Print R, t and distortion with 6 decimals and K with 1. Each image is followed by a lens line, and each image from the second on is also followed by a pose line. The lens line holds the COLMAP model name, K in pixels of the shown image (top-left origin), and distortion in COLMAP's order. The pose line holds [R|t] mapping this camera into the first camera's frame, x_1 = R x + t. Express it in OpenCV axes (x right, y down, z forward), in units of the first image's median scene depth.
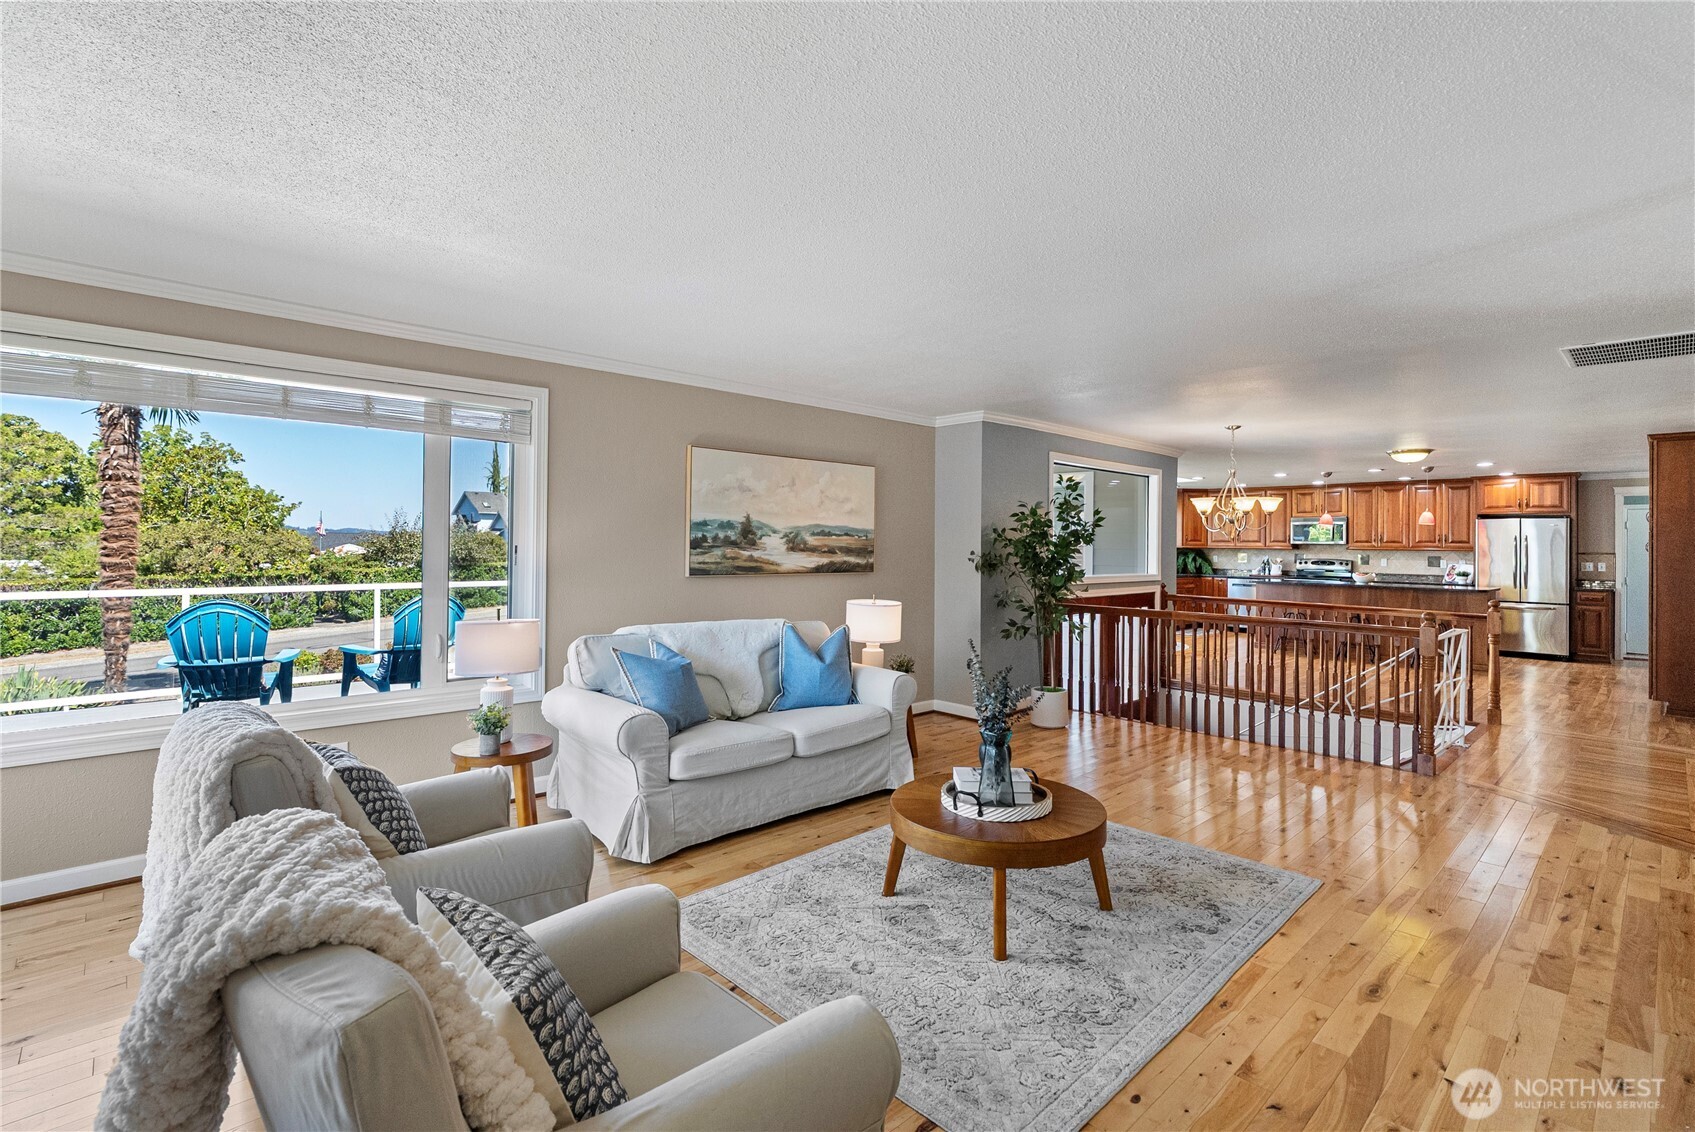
lens RADIAL K [[781.3, 0, 850.3], [0, 781.3, 548.1], [0, 0, 1]] dist [-0.010810, 0.001288]
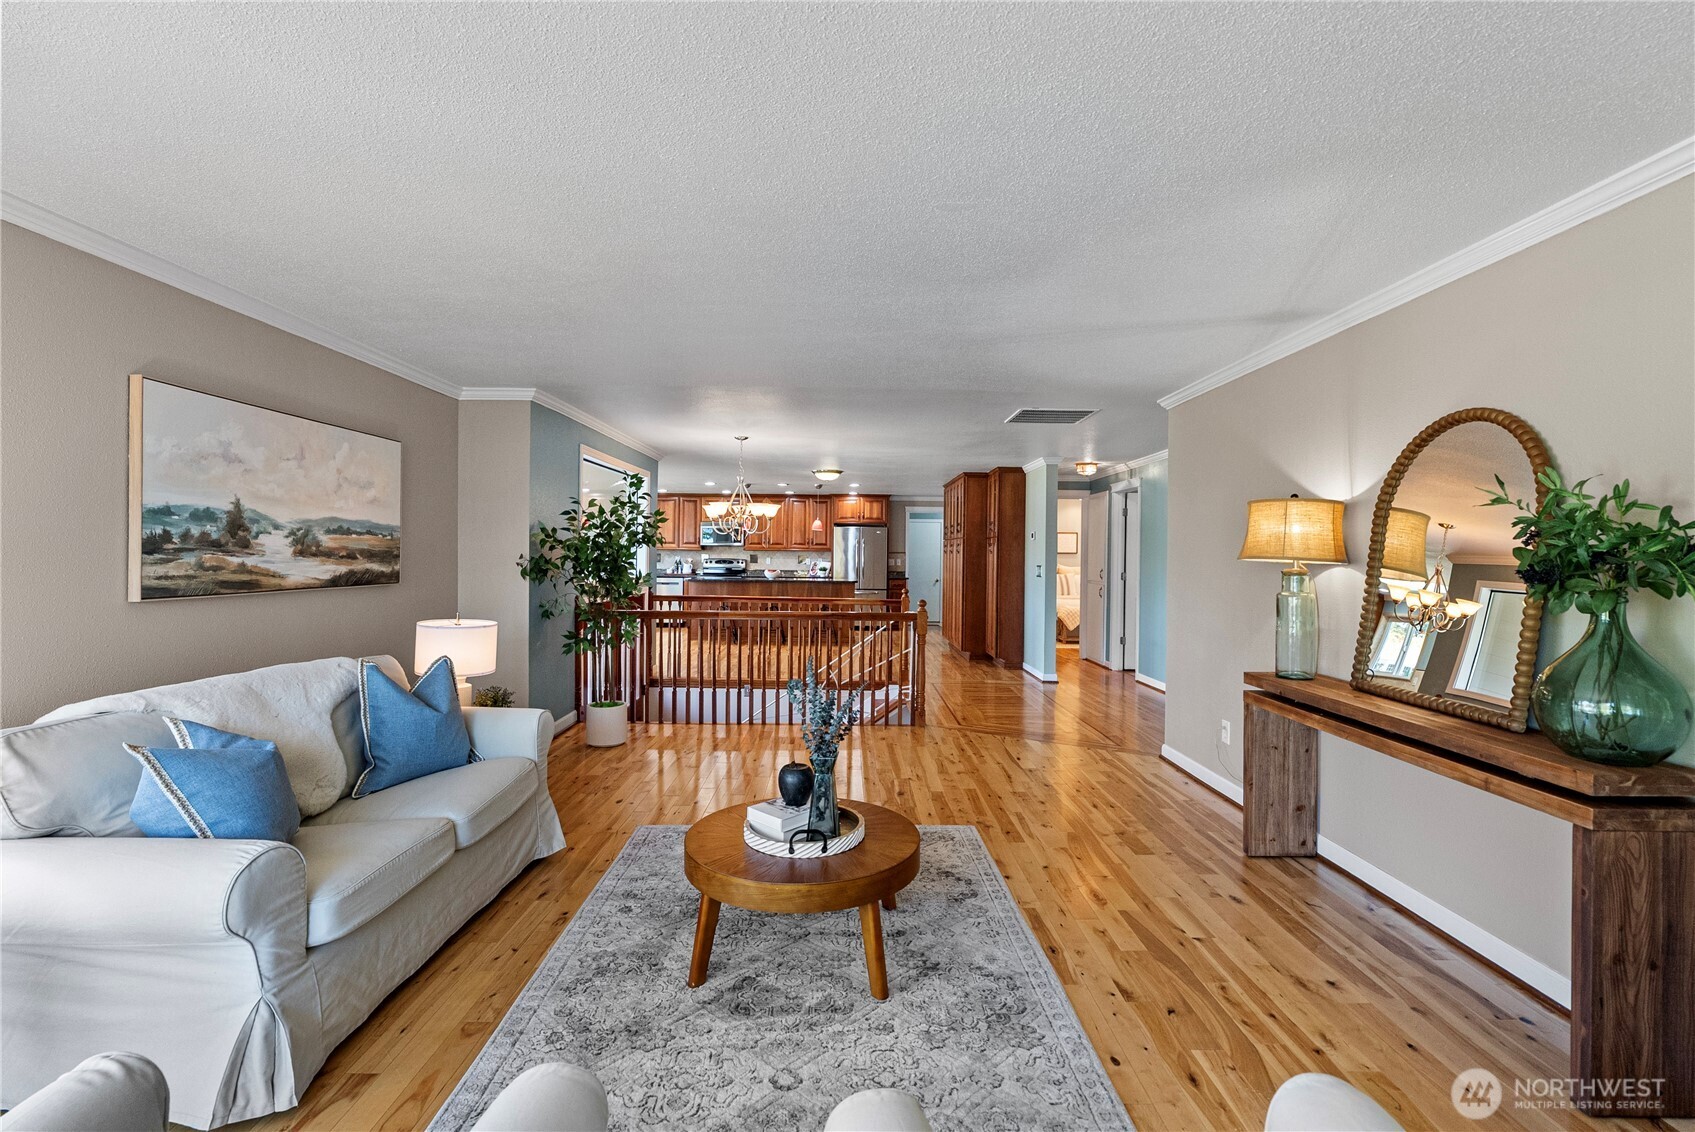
lens RADIAL K [[767.8, 0, 847.5], [0, 767.8, 566.0], [0, 0, 1]] dist [-0.011246, 0.000584]
pose [[0.679013, -0.017691, 0.733913, -0.235677], [0.000868, 0.999728, 0.023295, -0.002535], [-0.734125, -0.015180, 0.678844, 0.201749]]
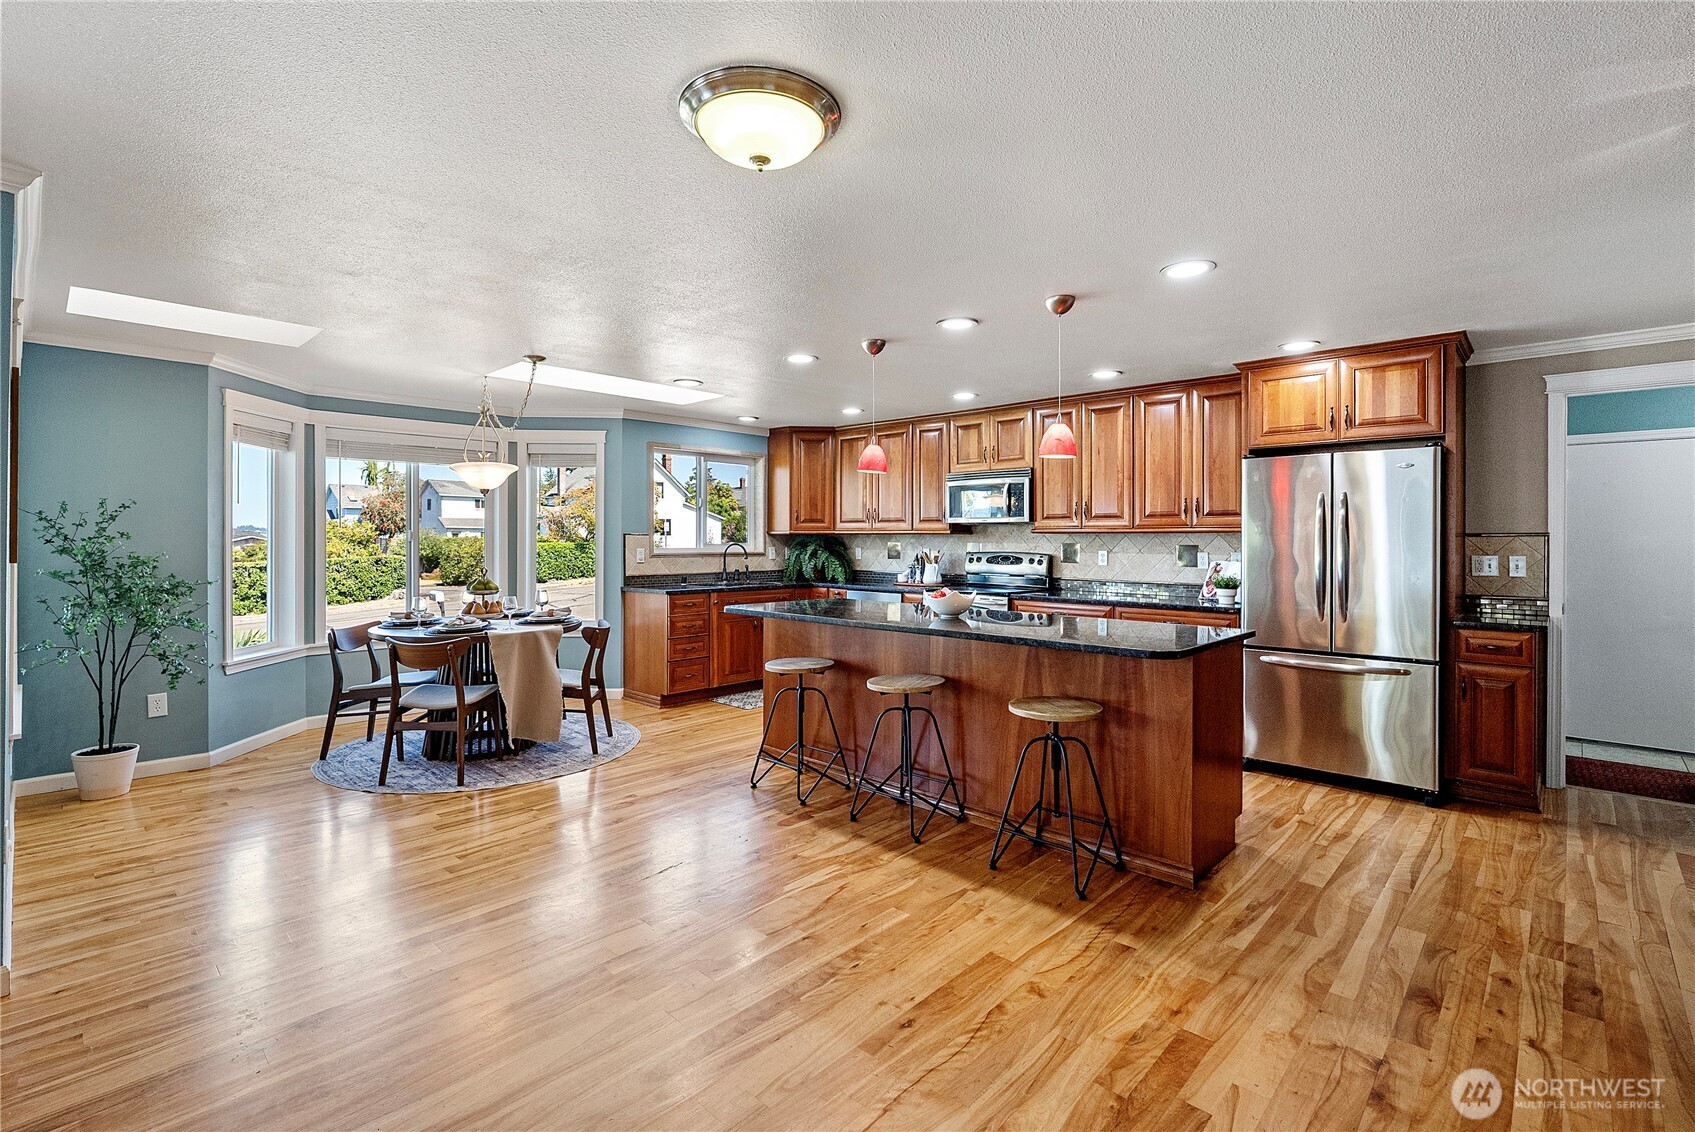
lens RADIAL K [[781.3, 0, 850.3], [0, 781.3, 548.1], [0, 0, 1]] dist [-0.010810, 0.001288]
pose [[0.997977, -0.011711, 0.062488, 1.051504], [0.011194, 0.999900, 0.008617, 0.012606], [-0.062583, -0.007900, 0.998009, 1.086813]]
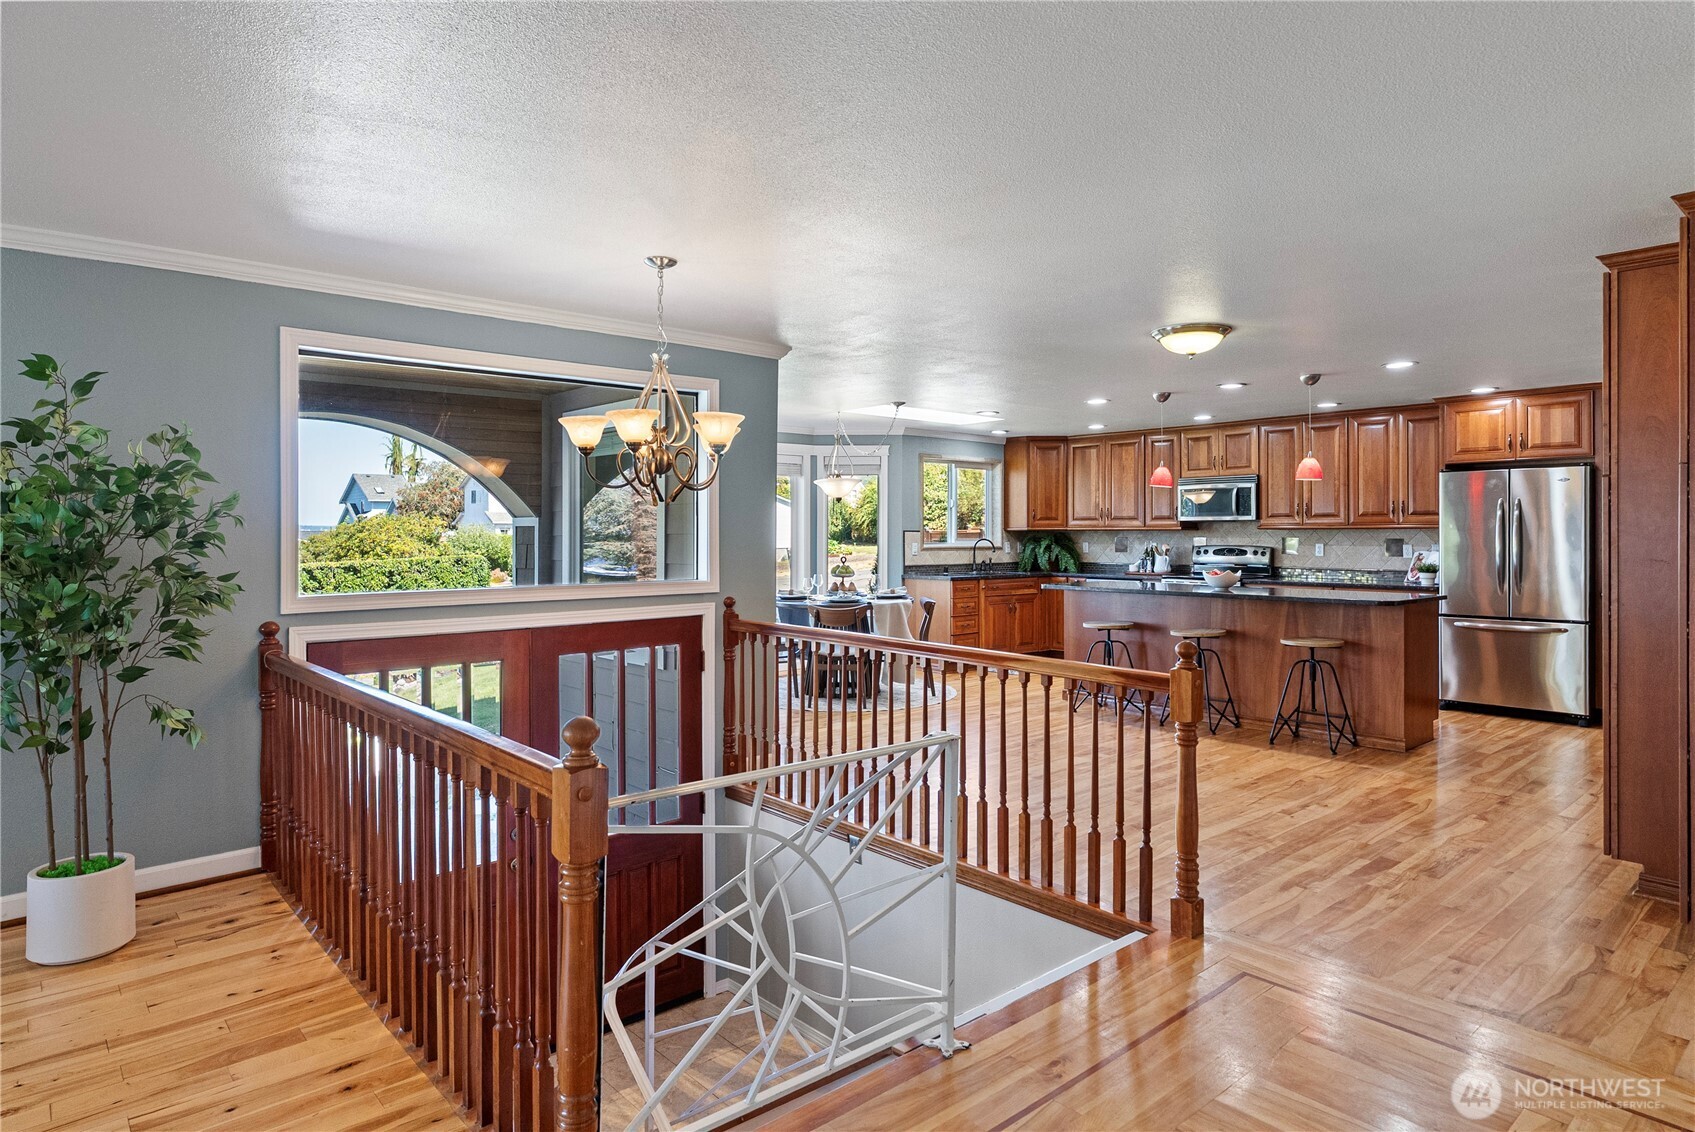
lens RADIAL K [[973.2, 0, 851.9], [0, 973.2, 541.1], [0, 0, 1]] dist [-0.004517, -0.001146]
pose [[0.999512, -0.014381, -0.027713, 0.742196], [0.014448, 0.999893, 0.002210, 0.010671], [0.027679, -0.002610, 0.999613, 0.519826]]
